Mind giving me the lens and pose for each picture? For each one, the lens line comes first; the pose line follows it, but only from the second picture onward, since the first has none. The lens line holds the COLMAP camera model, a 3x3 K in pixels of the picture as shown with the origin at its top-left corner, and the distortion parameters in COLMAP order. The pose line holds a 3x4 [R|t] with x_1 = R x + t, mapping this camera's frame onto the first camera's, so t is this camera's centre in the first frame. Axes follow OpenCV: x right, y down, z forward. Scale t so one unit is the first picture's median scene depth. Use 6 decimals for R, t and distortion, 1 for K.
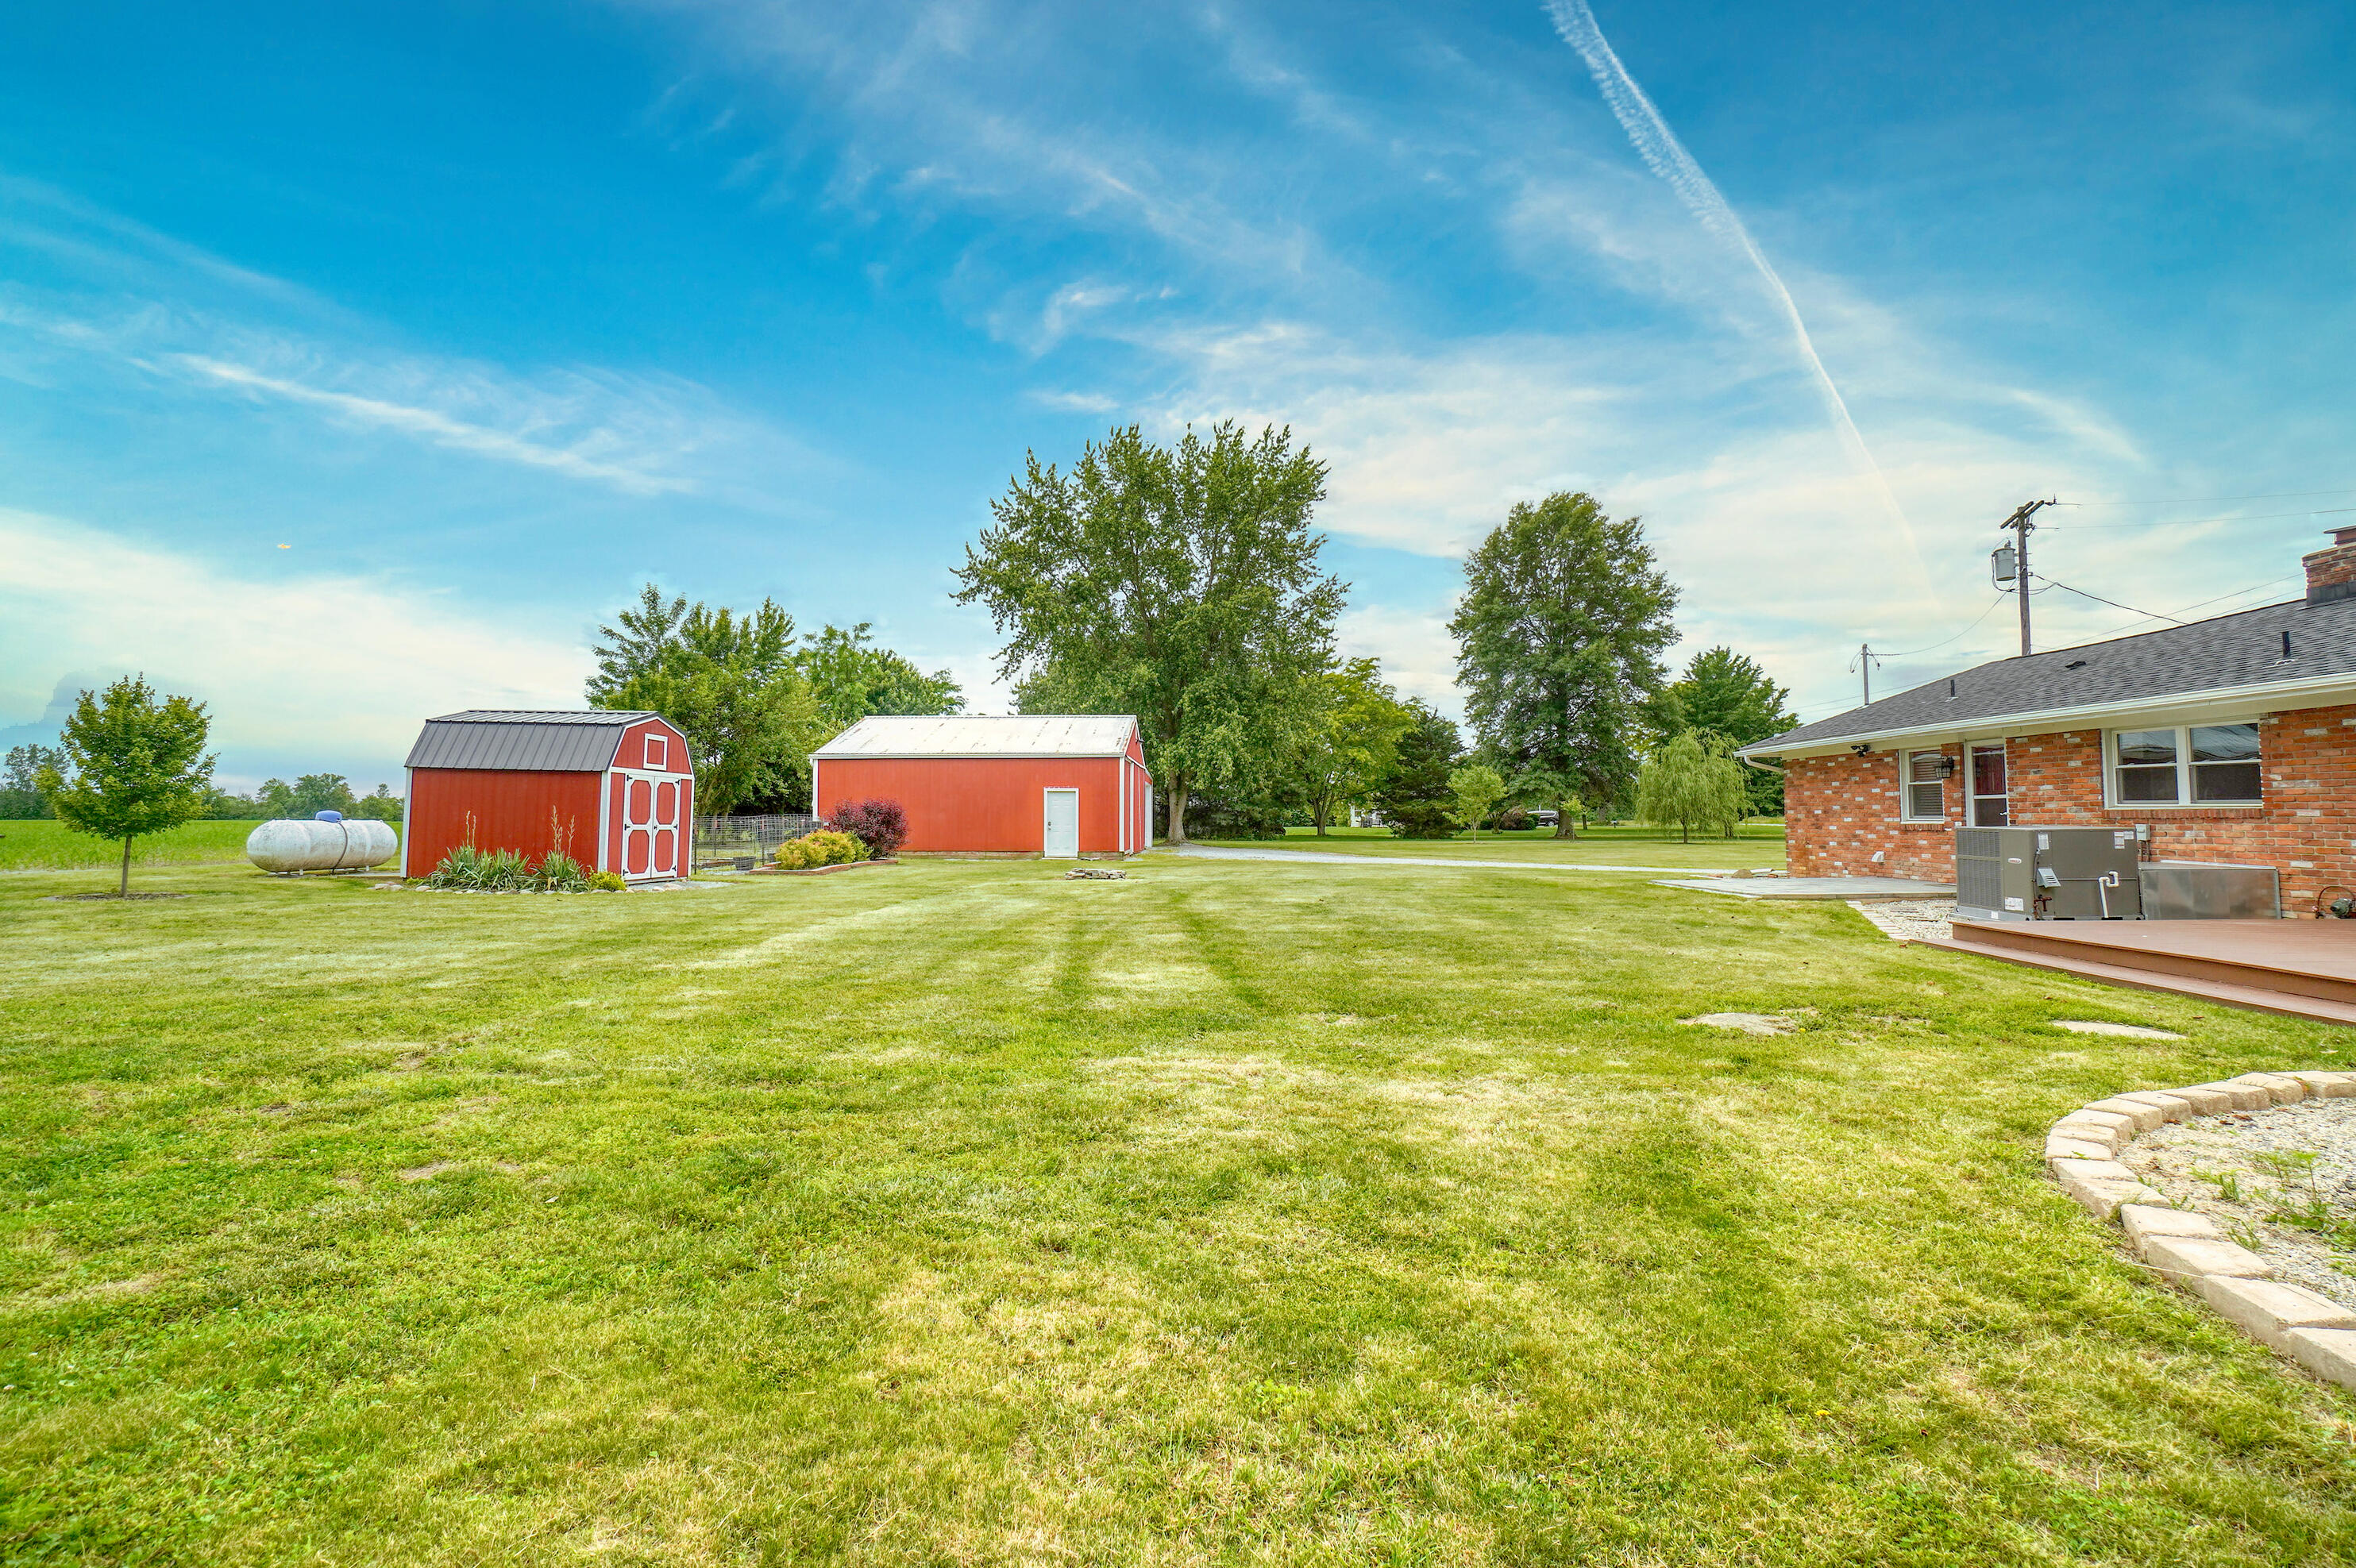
lens RADIAL K [[1067.3, 0, 1171.6], [0, 1067.3, 762.8], [0, 0, 1]] dist [-0.060415, 0.023834]
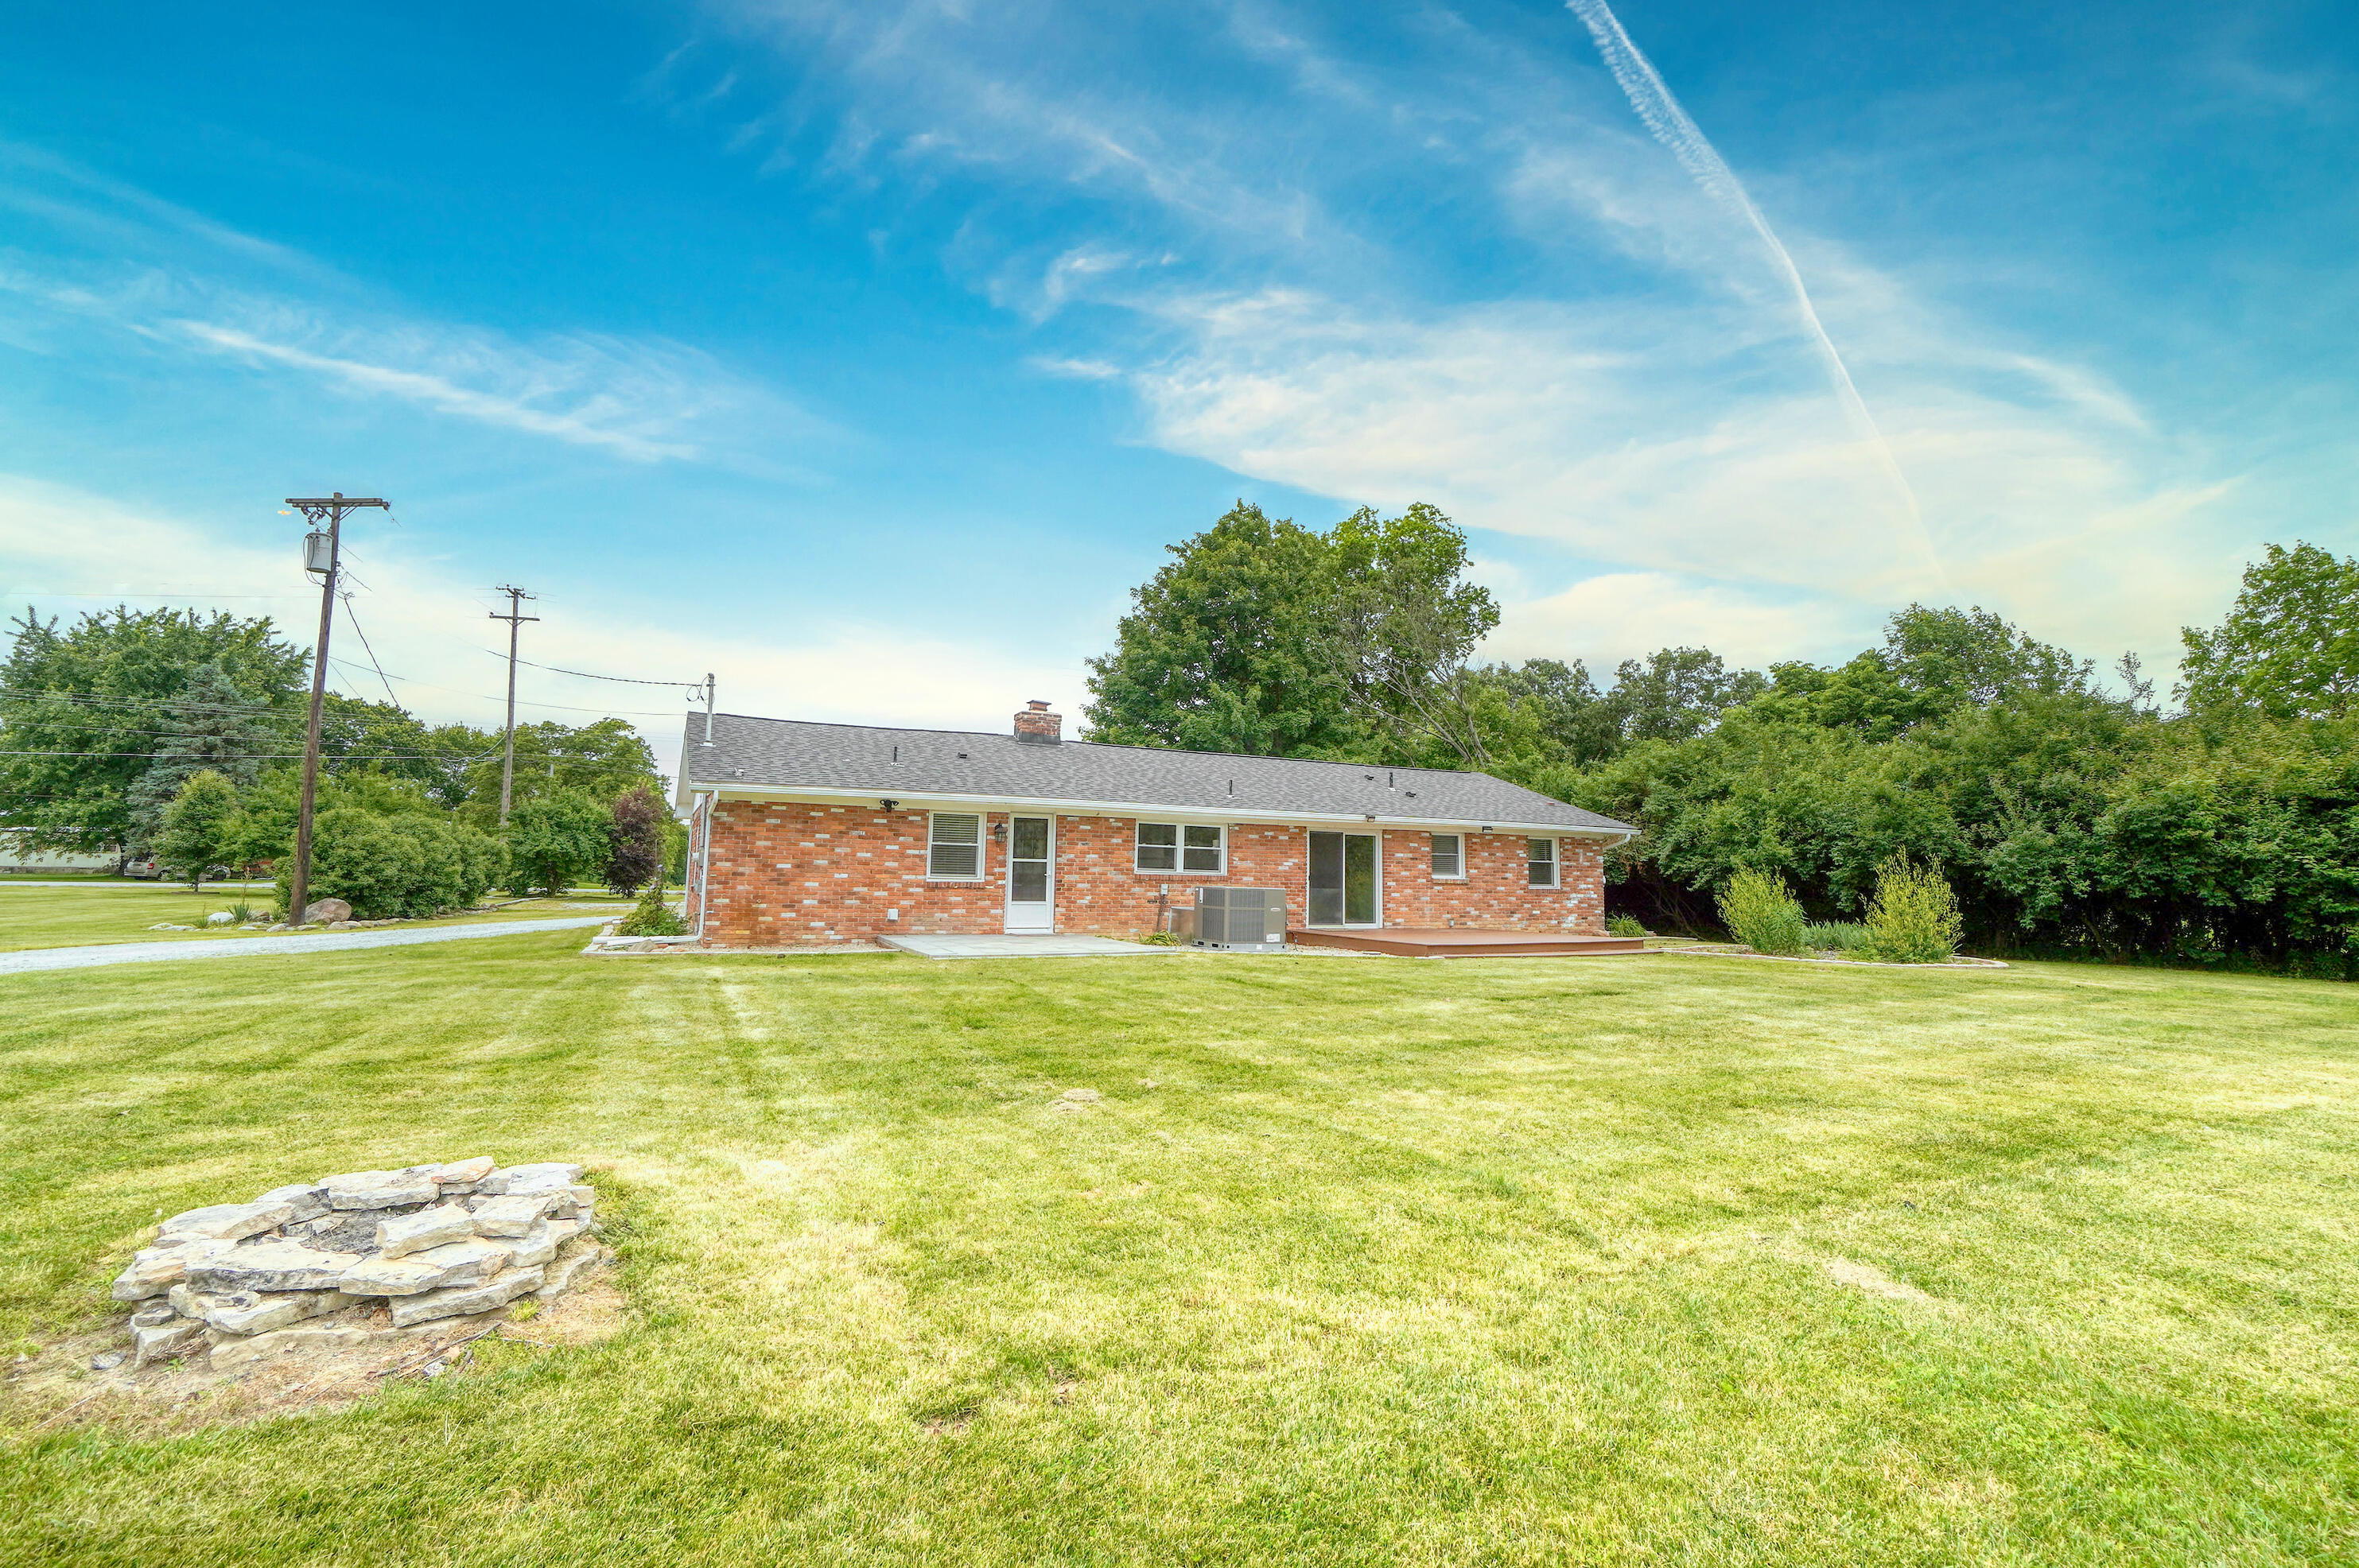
lens RADIAL K [[1063.3, 0, 1163.9], [0, 1063.3, 755.8], [0, 0, 1]] dist [-0.042944, -0.000467]
pose [[-0.452967, 0.094874, 0.886465, -0.436449], [-0.063328, 0.988386, -0.138142, 0.079161], [-0.889275, -0.118712, -0.441698, 1.528146]]
